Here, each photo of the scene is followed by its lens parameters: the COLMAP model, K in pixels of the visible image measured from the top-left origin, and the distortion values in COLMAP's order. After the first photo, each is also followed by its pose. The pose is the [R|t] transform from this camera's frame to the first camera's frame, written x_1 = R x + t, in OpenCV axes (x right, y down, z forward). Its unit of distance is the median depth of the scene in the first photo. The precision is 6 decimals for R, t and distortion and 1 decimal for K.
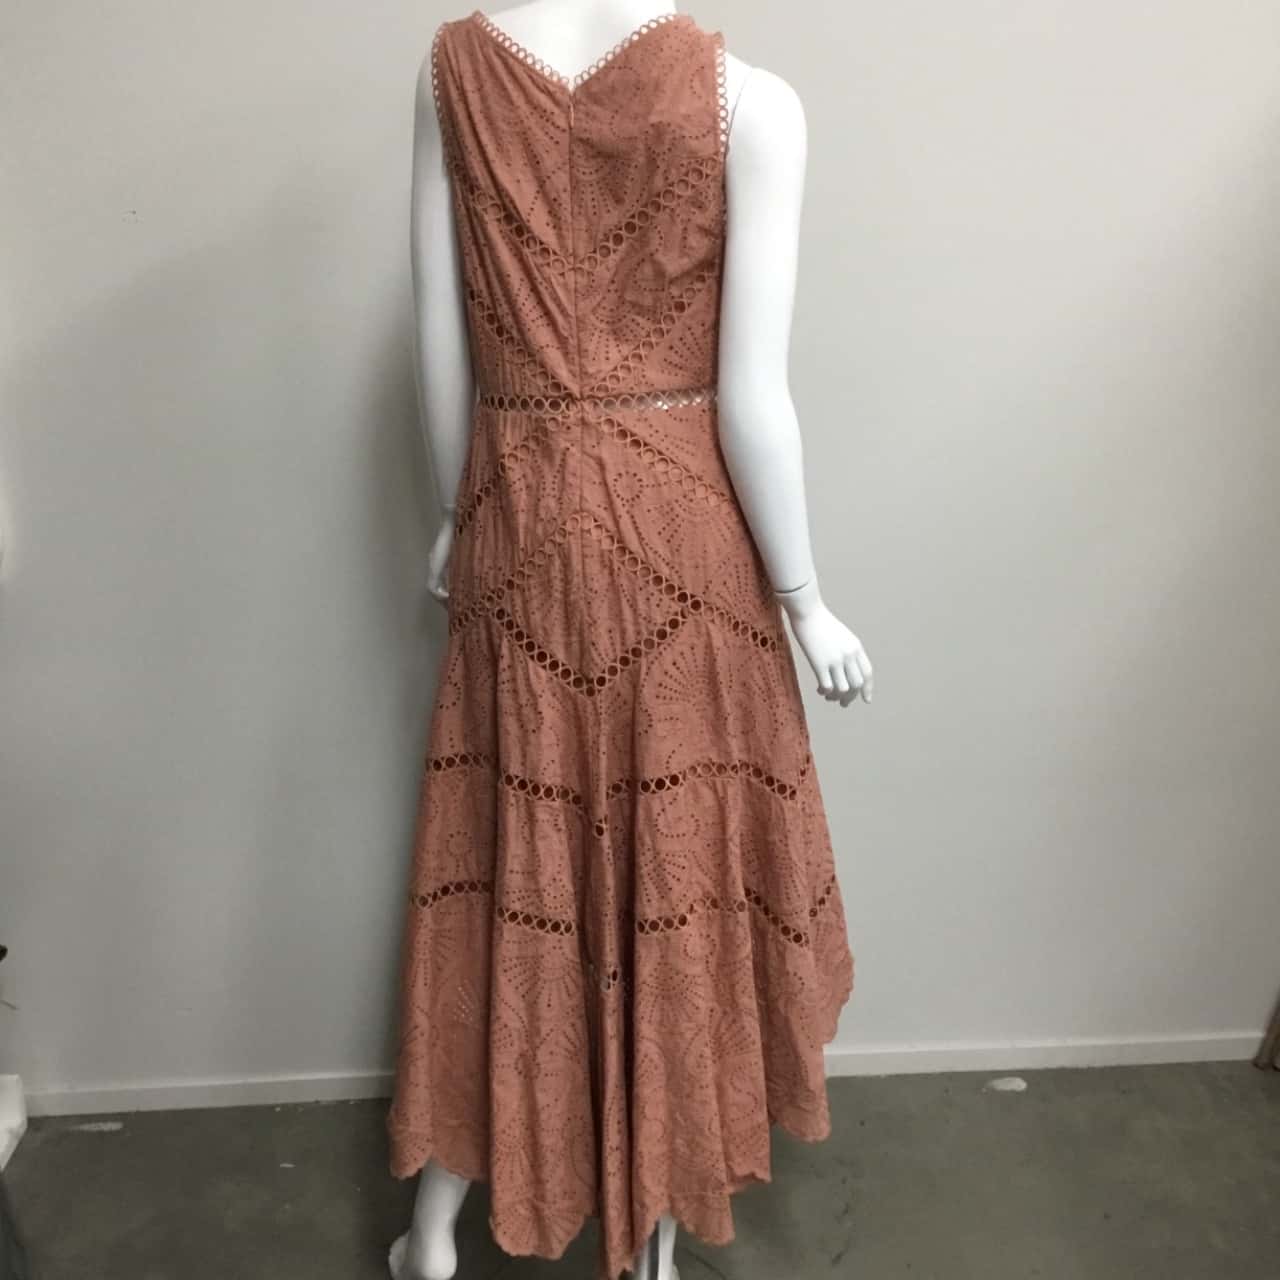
lens RADIAL K [[1536.3, 0, 639.2], [0, 1536.3, 639.4], [0, 0, 1]] dist [0.103068, 0.000000]
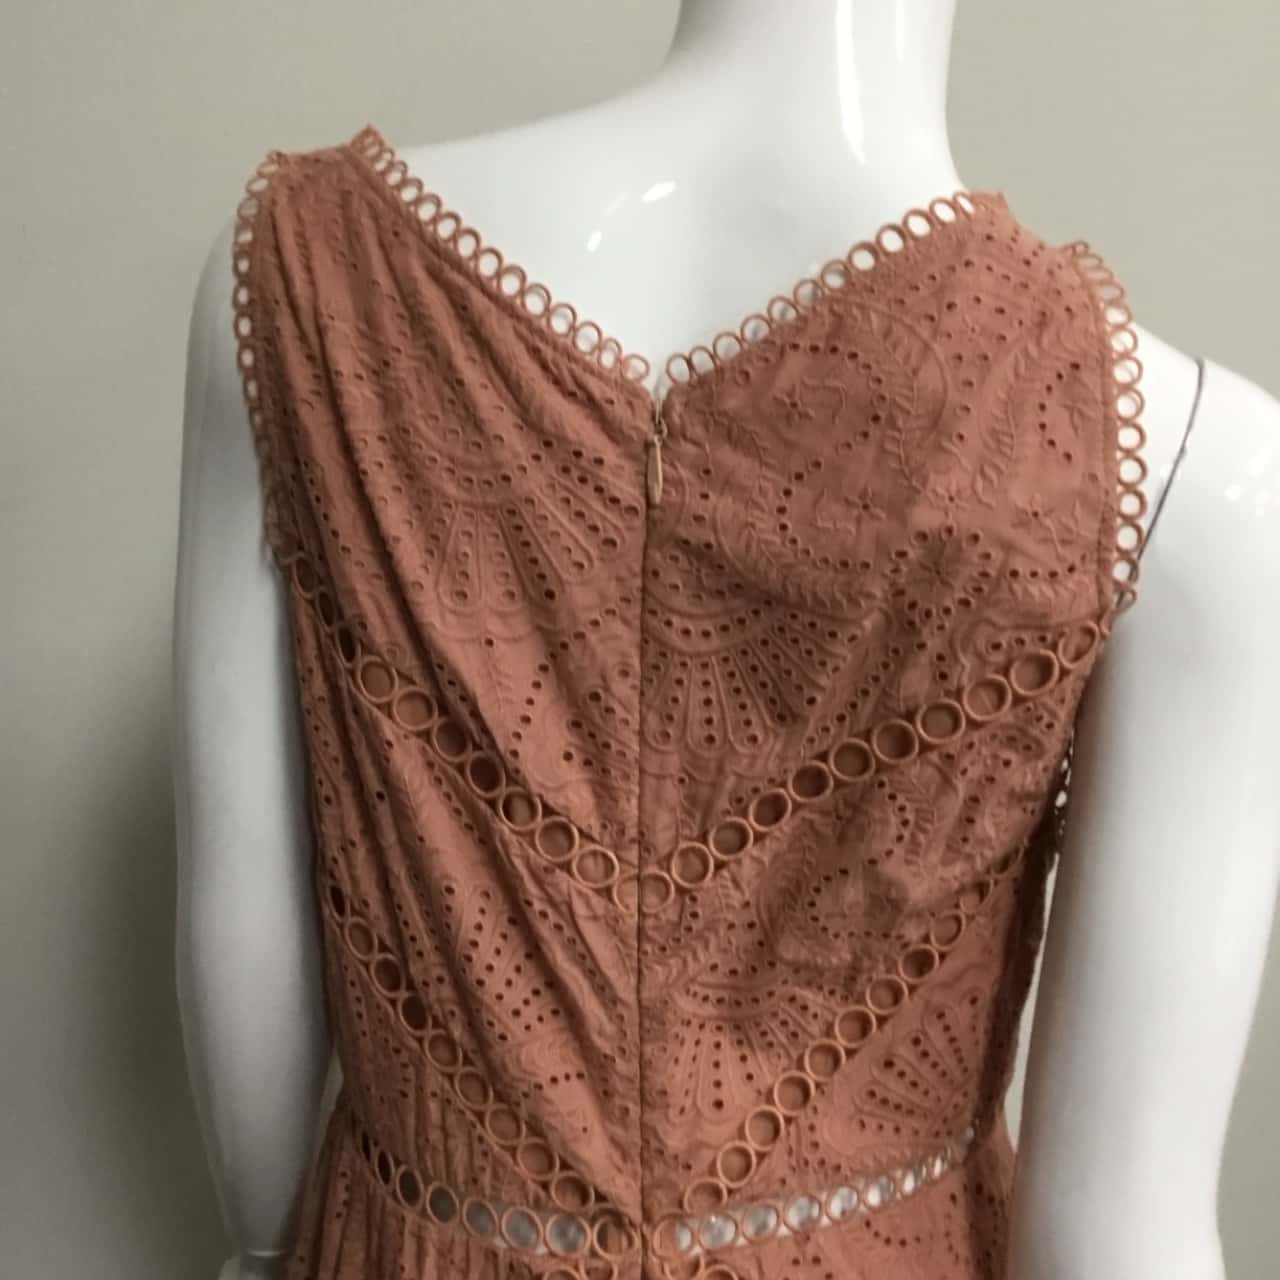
lens RADIAL K [[1536.3, 0, 640.8], [0, 1536.3, 640.7], [0, 0, 1]] dist [0.103068, 0.000000]
pose [[0.993126, 0.016821, 0.115839, -0.083676], [-0.018894, 0.999680, 0.016817, -0.301360], [-0.115519, -0.018890, 0.993126, 0.658708]]
